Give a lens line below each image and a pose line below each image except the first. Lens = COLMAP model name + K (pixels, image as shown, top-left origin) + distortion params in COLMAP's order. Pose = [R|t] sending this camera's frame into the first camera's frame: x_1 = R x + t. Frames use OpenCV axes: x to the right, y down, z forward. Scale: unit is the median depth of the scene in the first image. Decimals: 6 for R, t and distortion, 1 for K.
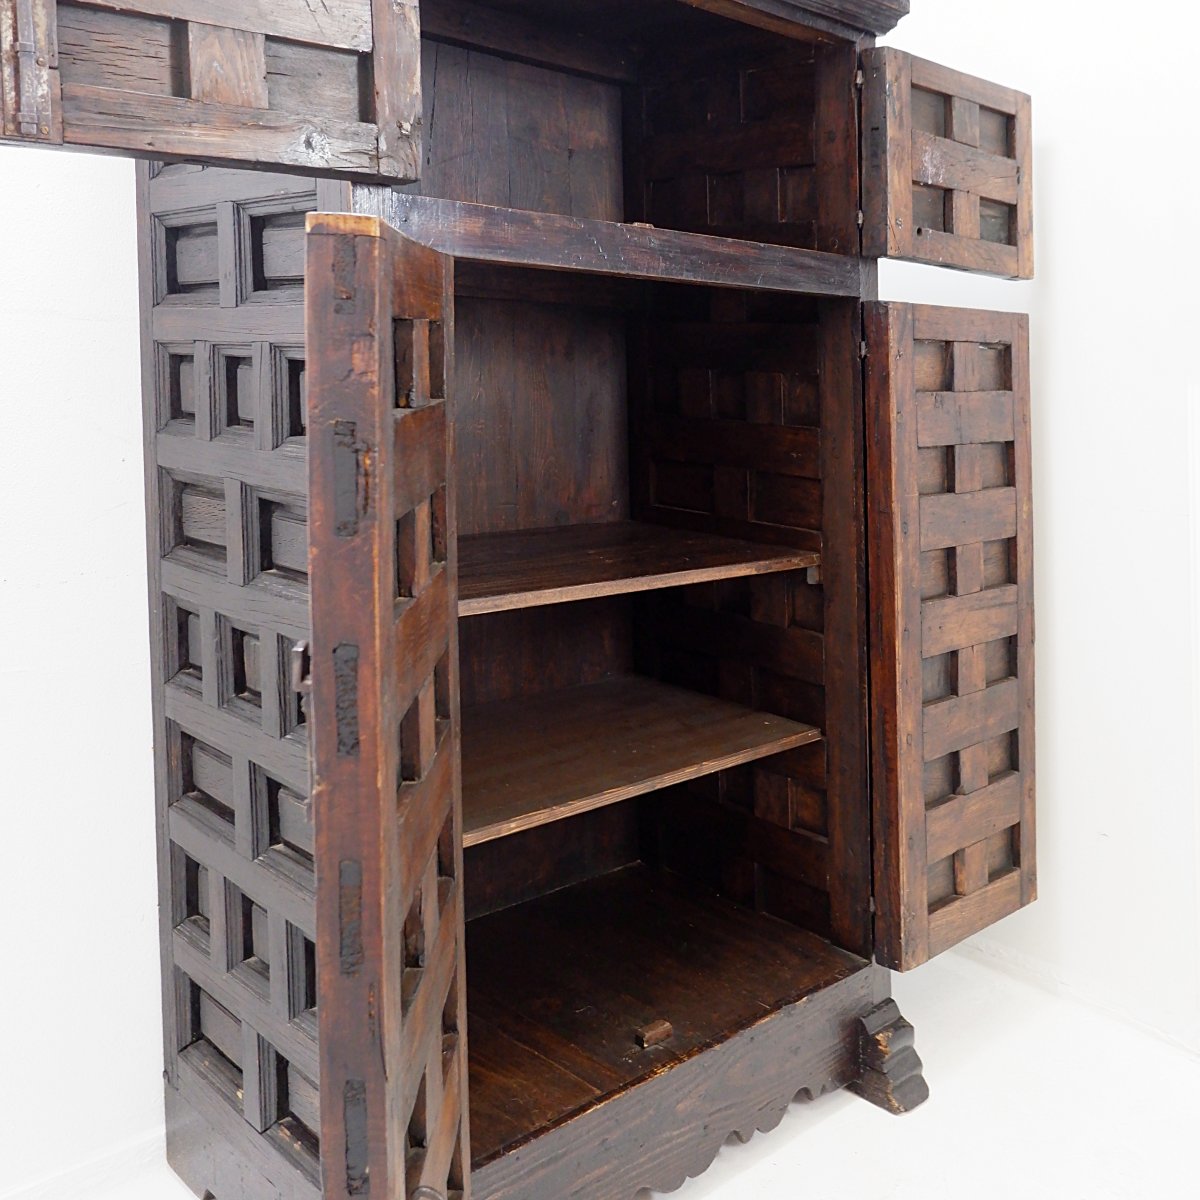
lens RADIAL K [[1246.0, 0, 598.9], [0, 1246.0, 629.2], [0, 0, 1]] dist [-0.010329, -0.009274]
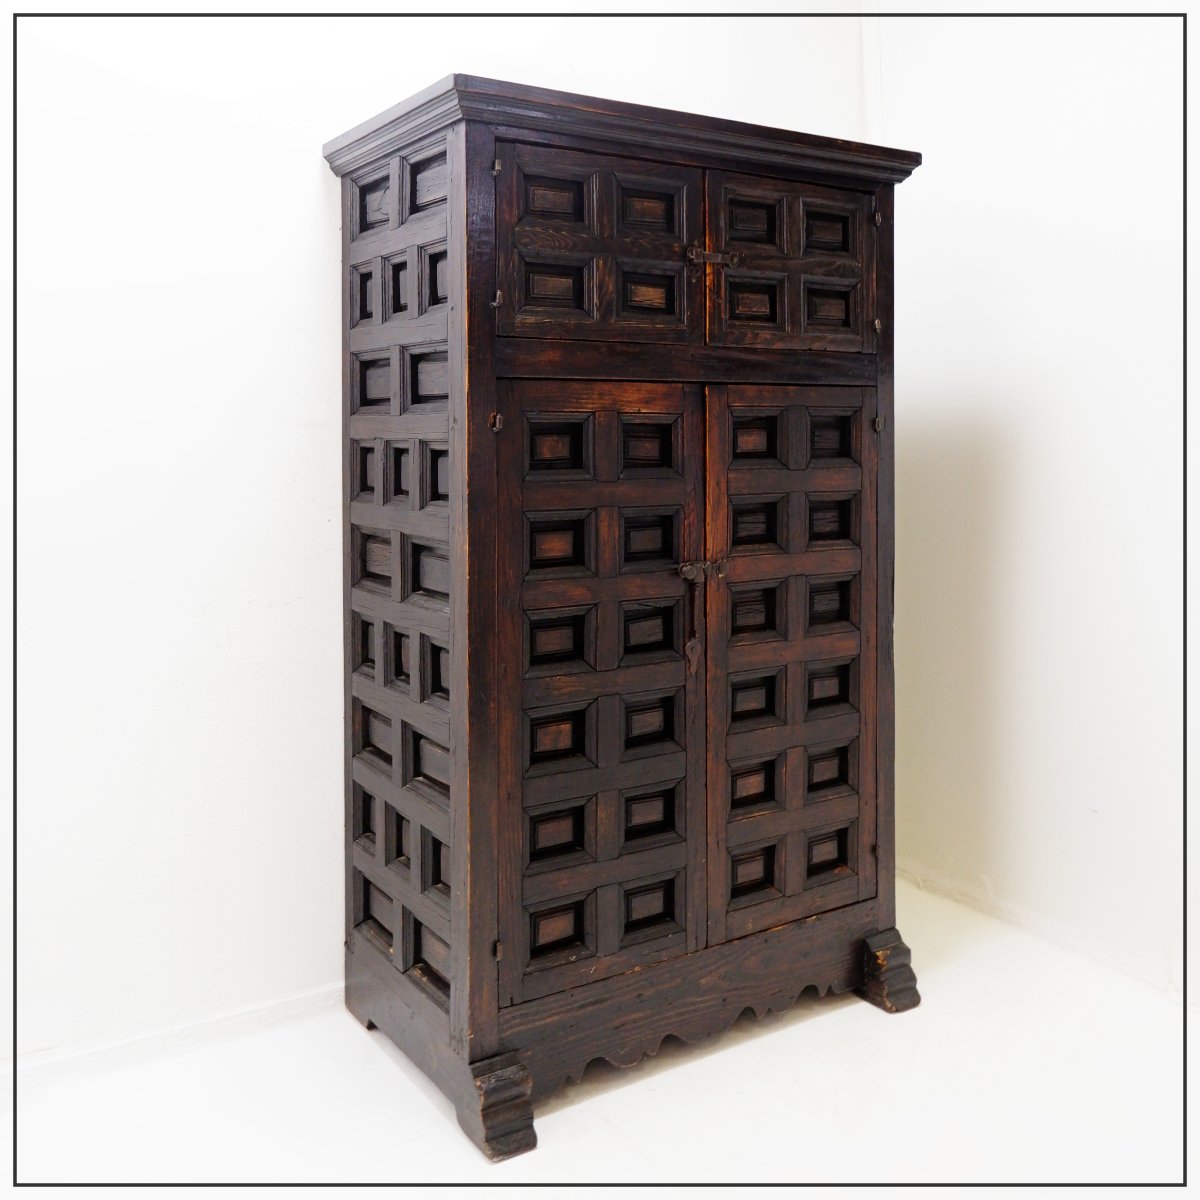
lens RADIAL K [[1192.6, 0, 600.0], [0, 1192.6, 600.0], [0, 0, 1]] dist [0.004700, 0.005969]
pose [[0.984891, -0.010240, -0.172872, 0.183076], [-0.002534, 0.997291, -0.073510, 0.063094], [0.173157, 0.072837, 0.982197, -0.333282]]
